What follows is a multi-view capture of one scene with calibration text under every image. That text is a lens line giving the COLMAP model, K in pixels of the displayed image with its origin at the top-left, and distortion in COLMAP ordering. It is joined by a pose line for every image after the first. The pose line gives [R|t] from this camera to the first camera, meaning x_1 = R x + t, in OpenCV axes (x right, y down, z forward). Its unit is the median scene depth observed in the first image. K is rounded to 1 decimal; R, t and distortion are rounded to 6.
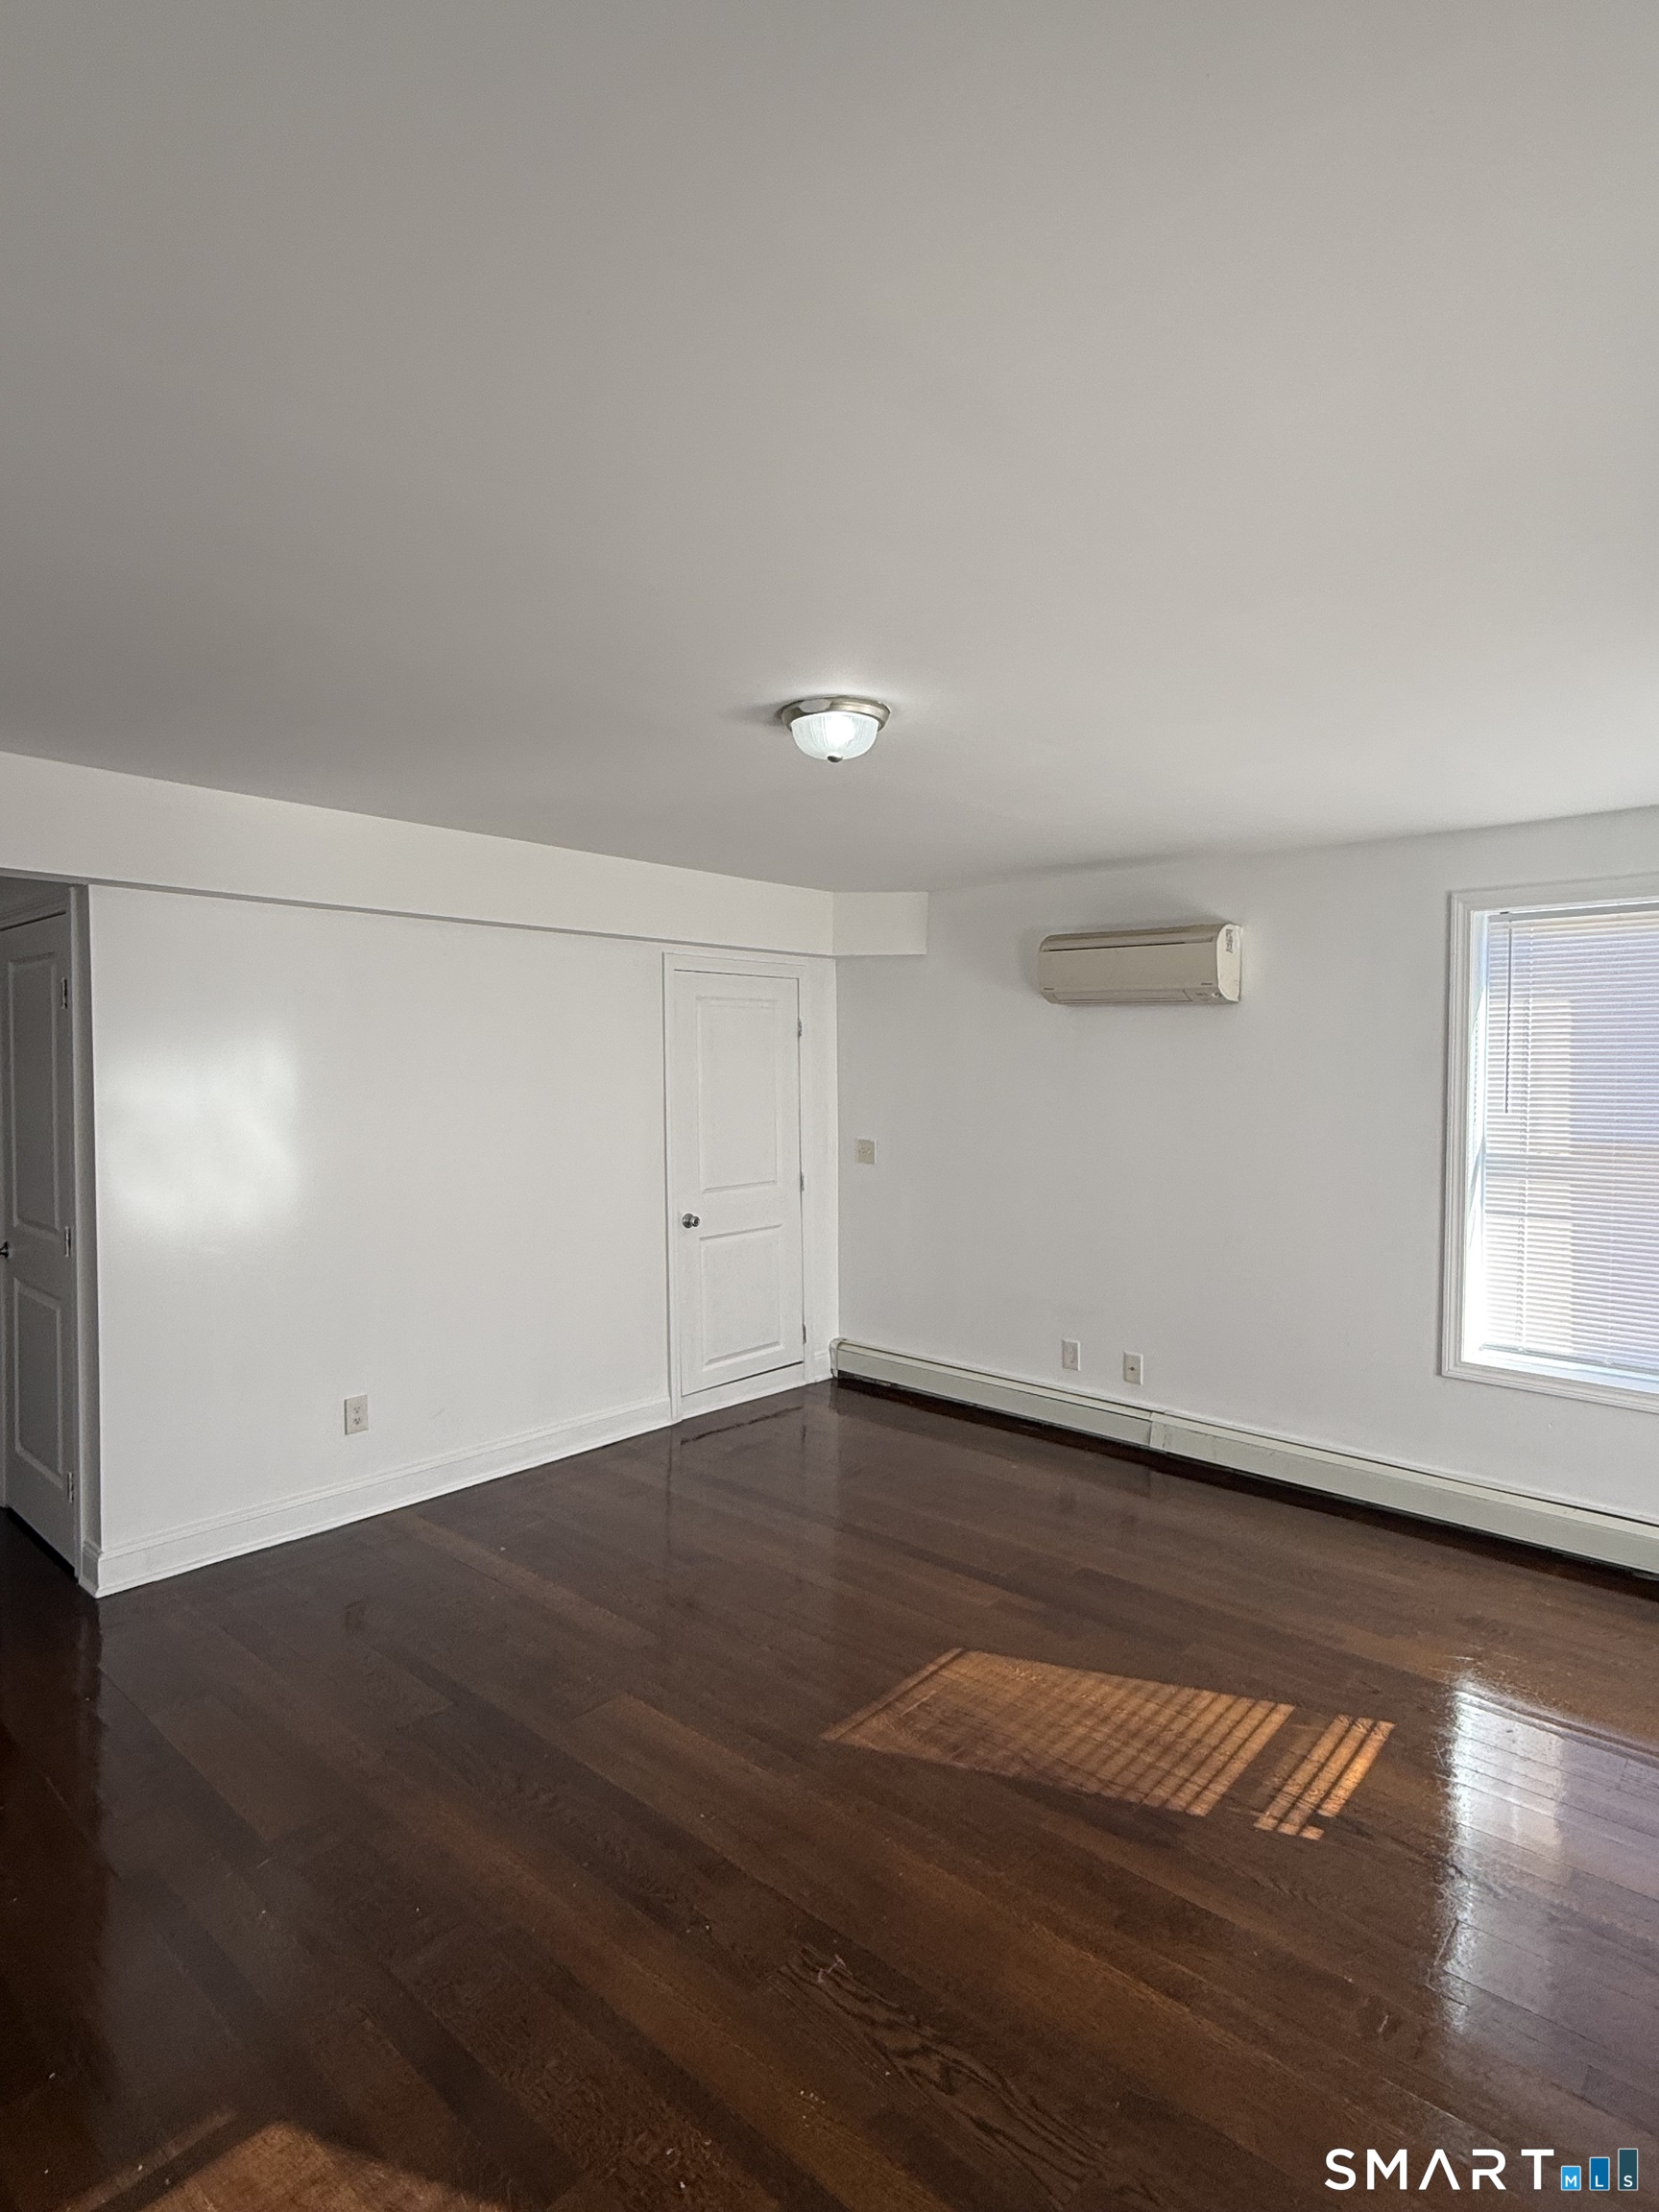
lens RADIAL K [[1160.4, 0, 853.2], [0, 1160.4, 1109.8], [0, 0, 1]] dist [-0.001261, -0.000995]
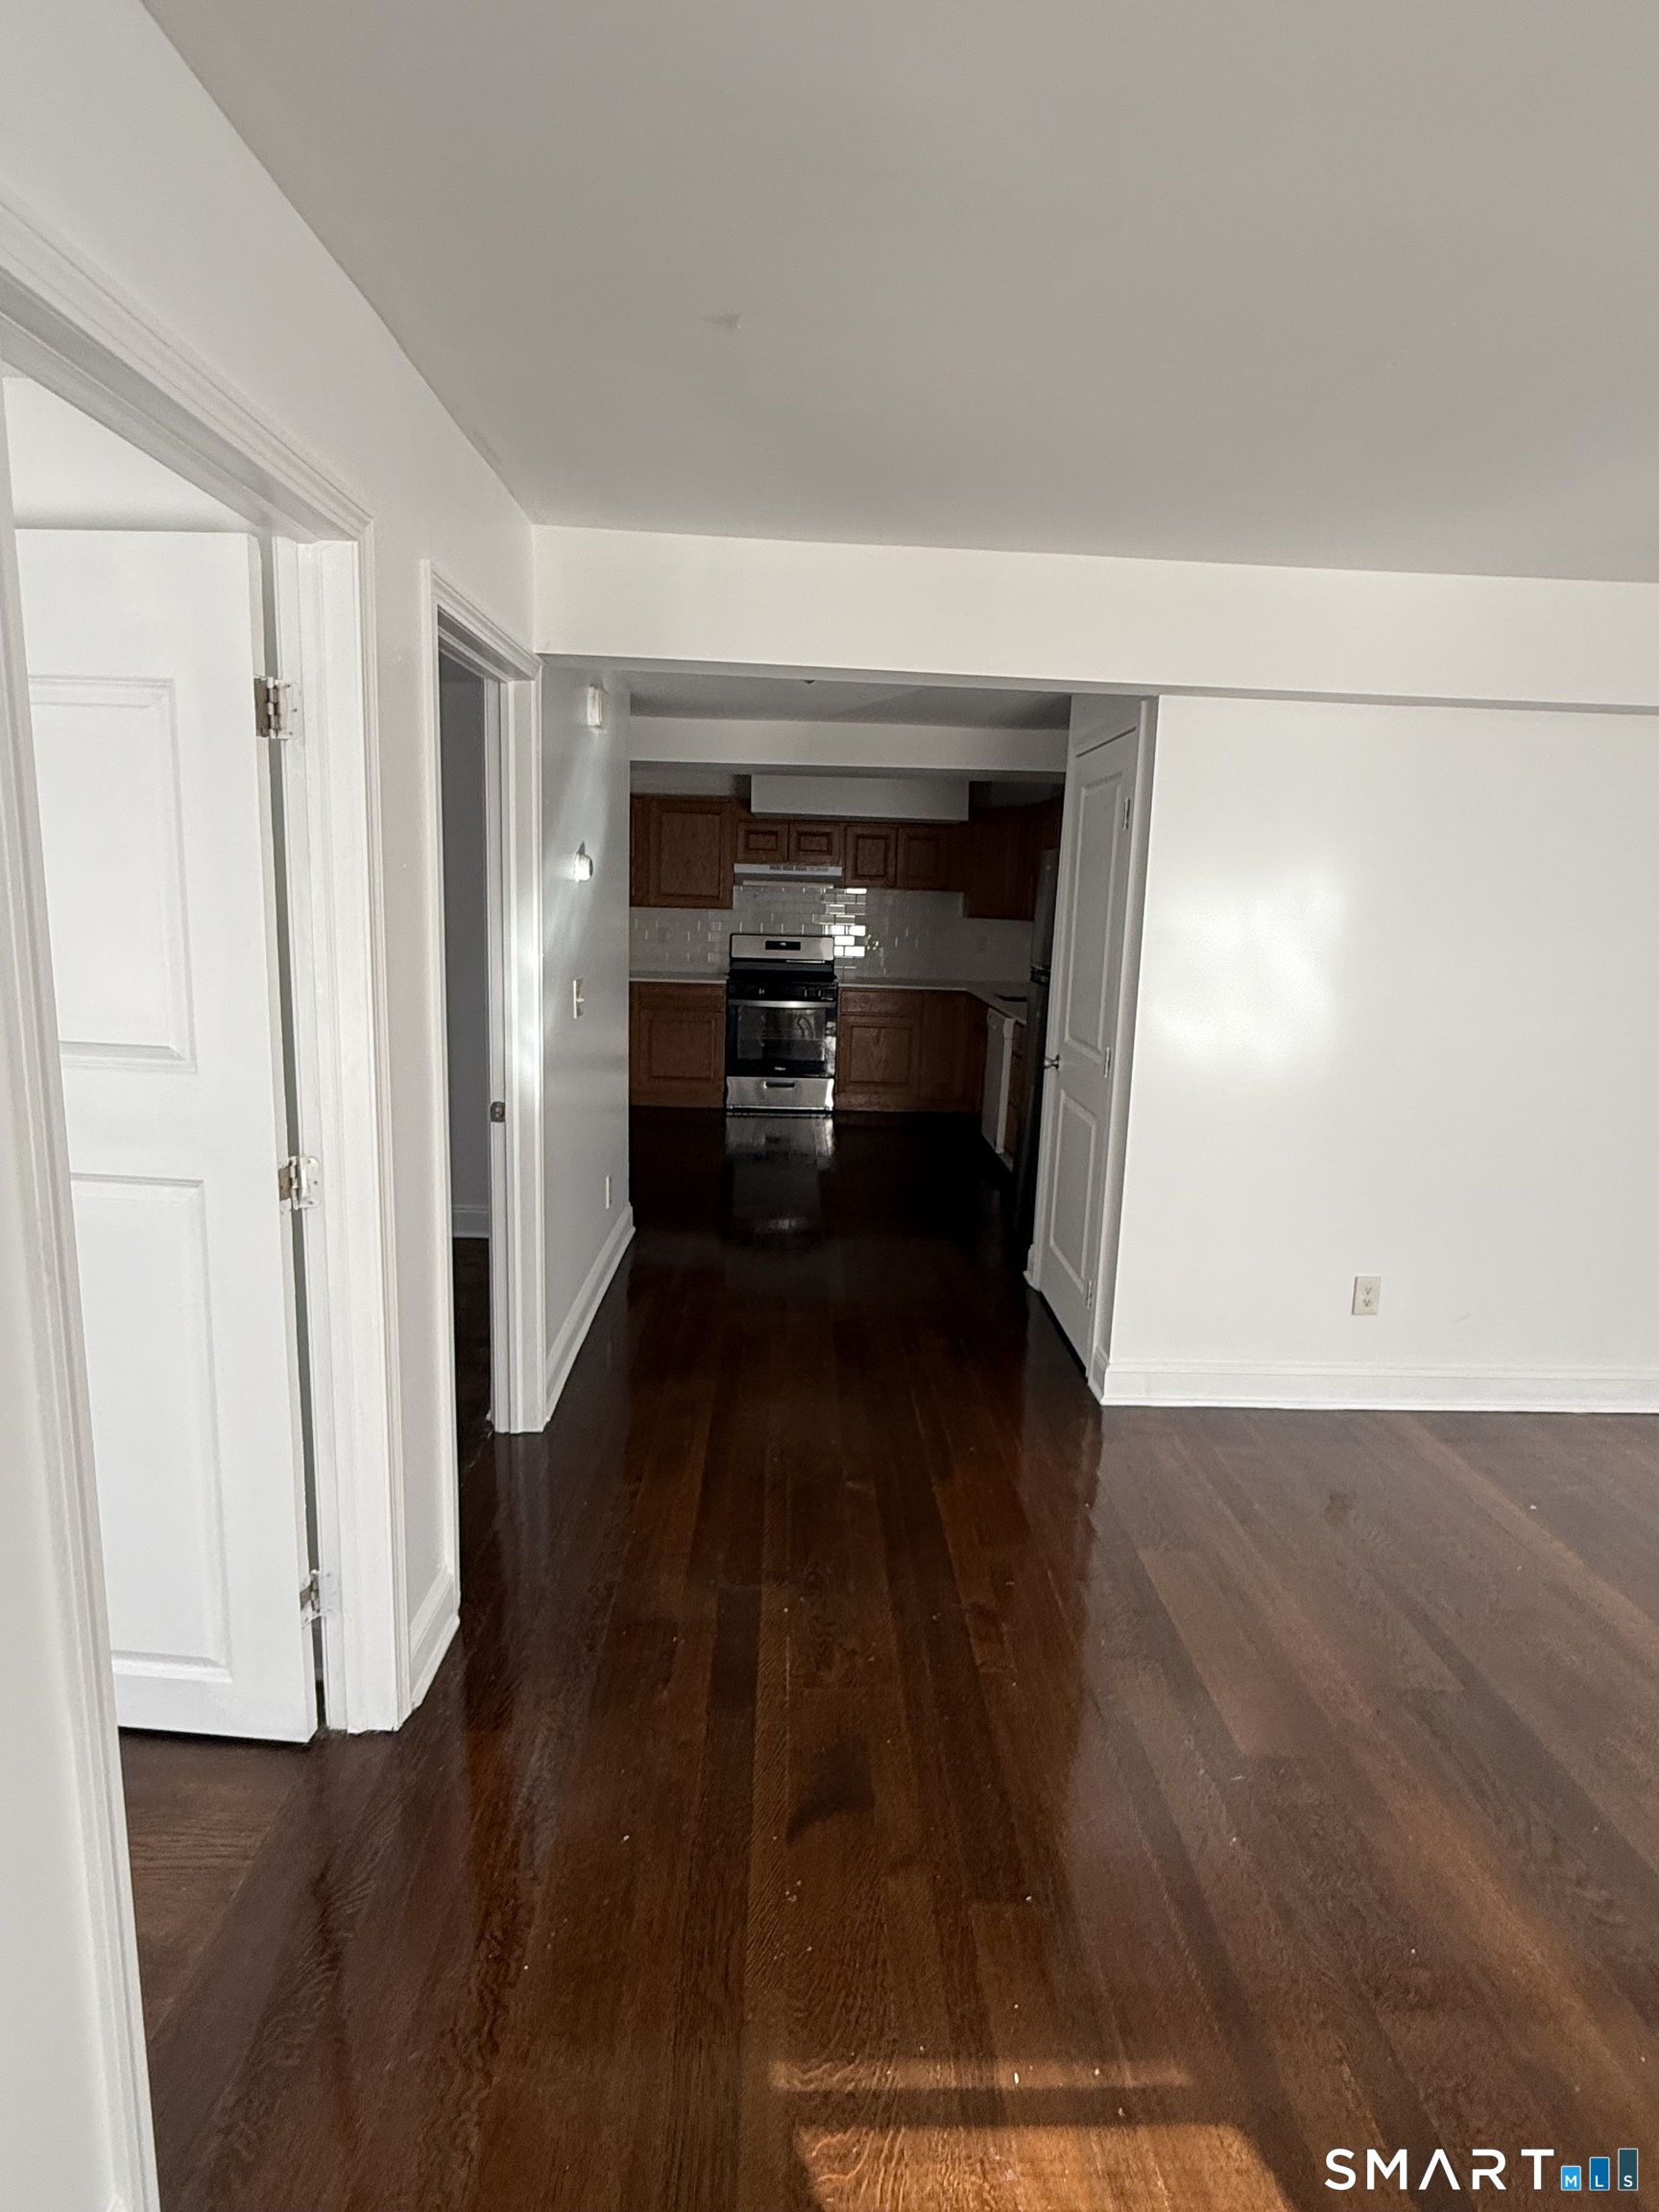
lens RADIAL K [[1160.4, 0, 853.2], [0, 1160.4, 1109.8], [0, 0, 1]] dist [-0.001261, -0.000995]
pose [[0.688082, 0.147154, -0.710556, -0.100553], [-0.055021, 0.986983, 0.151120, 0.013164], [0.723544, -0.064887, 0.687221, 0.133800]]
